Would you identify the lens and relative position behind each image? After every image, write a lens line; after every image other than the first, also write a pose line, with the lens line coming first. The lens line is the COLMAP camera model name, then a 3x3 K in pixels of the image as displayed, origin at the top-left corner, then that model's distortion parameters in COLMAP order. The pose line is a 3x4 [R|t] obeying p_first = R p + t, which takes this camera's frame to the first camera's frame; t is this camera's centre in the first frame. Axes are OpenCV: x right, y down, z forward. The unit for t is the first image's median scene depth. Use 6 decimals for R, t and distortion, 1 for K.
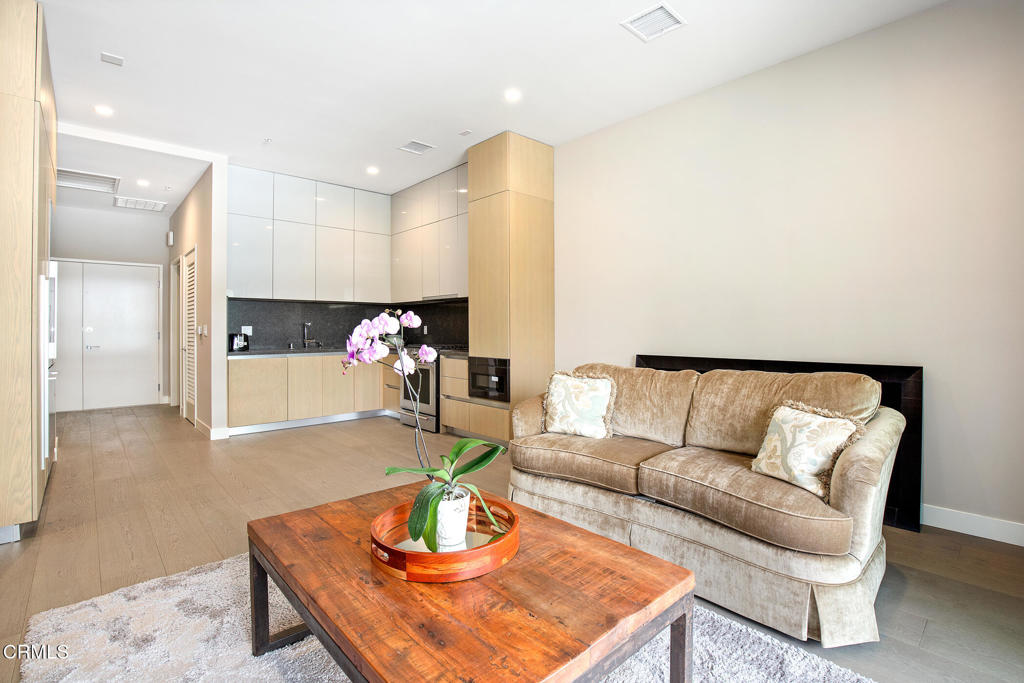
lens RADIAL K [[479.1, 0, 501.4], [0, 479.1, 320.3], [0, 0, 1]] dist [-0.001291, 0.002618]
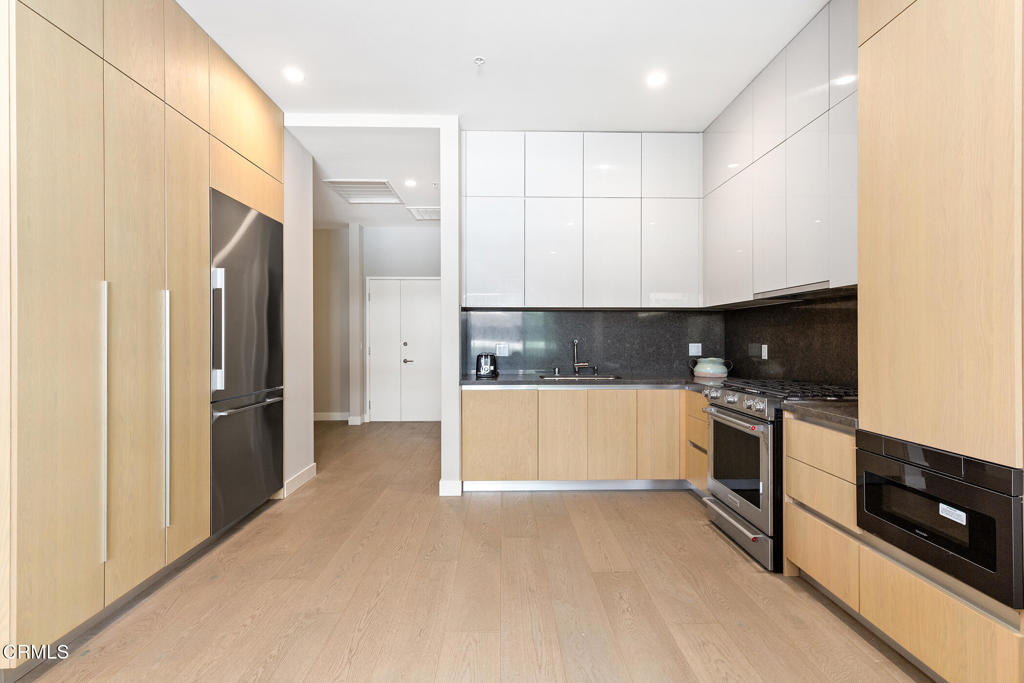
lens RADIAL K [[479.1, 0, 511.8], [0, 479.1, 335.9], [0, 0, 1]] dist [-0.001291, 0.002618]
pose [[0.767697, -0.000106, -0.640813, -0.030249], [0.009218, 0.999898, 0.010878, -0.009952], [0.640746, -0.014258, 0.767620, 0.461383]]
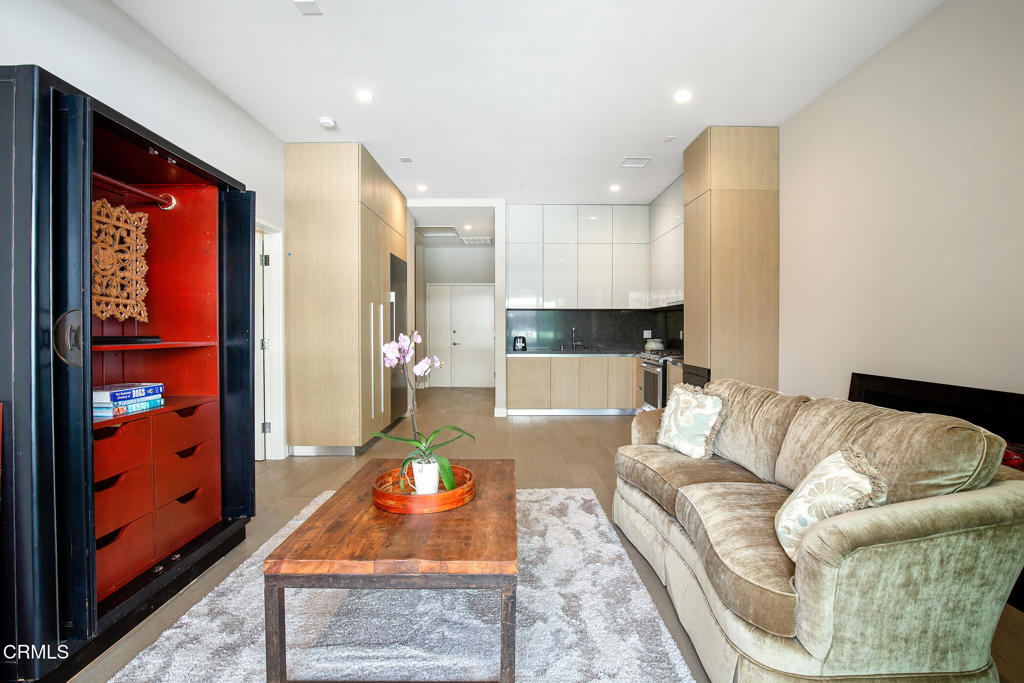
lens RADIAL K [[479.1, 0, 519.8], [0, 479.1, 333.3], [0, 0, 1]] dist [-0.001291, 0.002618]
pose [[0.764761, 0.010891, -0.644221, 0.283529], [0.007056, 0.999656, 0.025277, -0.014182], [0.644275, -0.023877, 0.764421, 0.029322]]
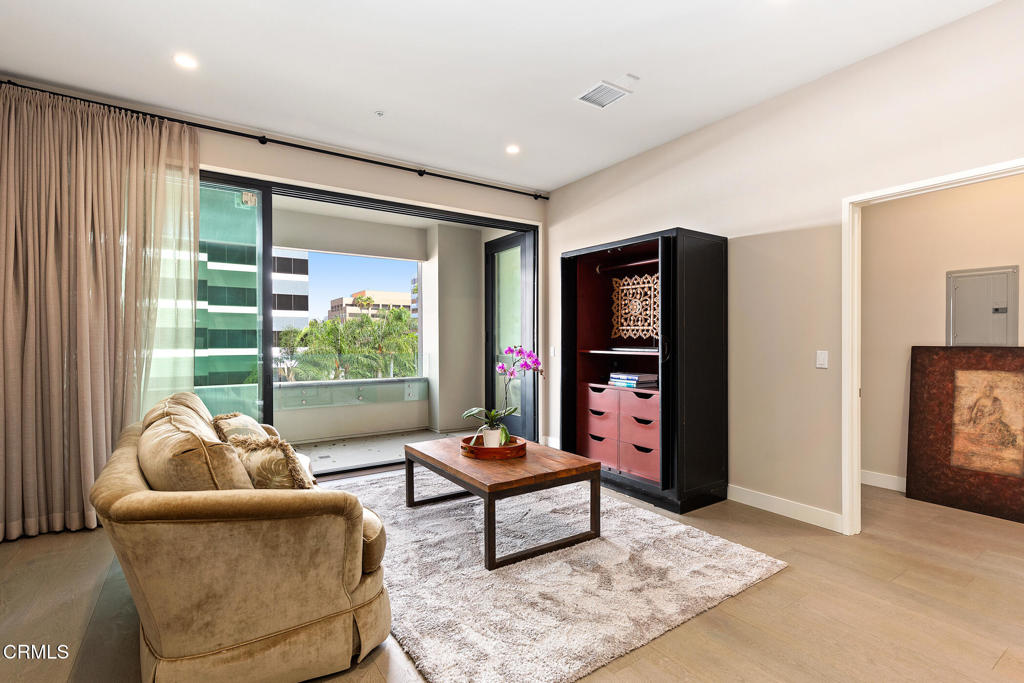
lens RADIAL K [[479.1, 0, 518.2], [0, 479.1, 347.1], [0, 0, 1]] dist [-0.001291, 0.002618]
pose [[-0.992474, 0.008089, 0.122191, -0.138493], [0.007591, 0.999961, -0.004534, -0.002325], [-0.122223, -0.003573, -0.992496, 0.883713]]
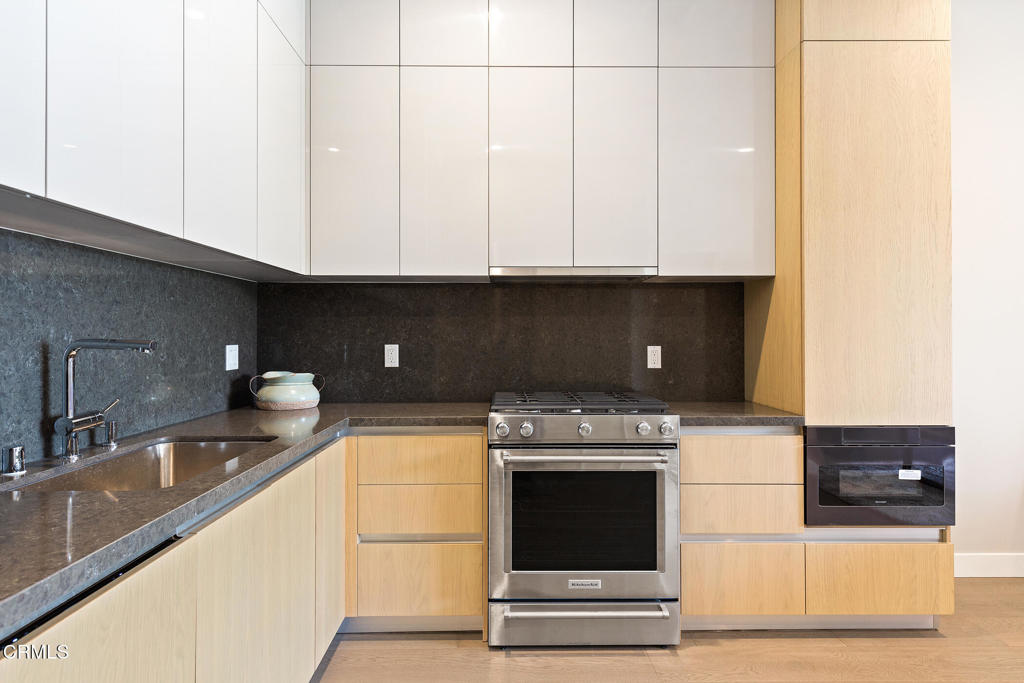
lens RADIAL K [[601.8, 0, 513.3], [0, 601.8, 327.7], [0, 0, 1]] dist [0.011461, -0.001193]
pose [[0.646250, 0.011379, 0.763041, -0.563840], [-0.014866, 0.999887, -0.002321, -0.002105], [-0.762981, -0.009843, 0.646346, 0.793800]]
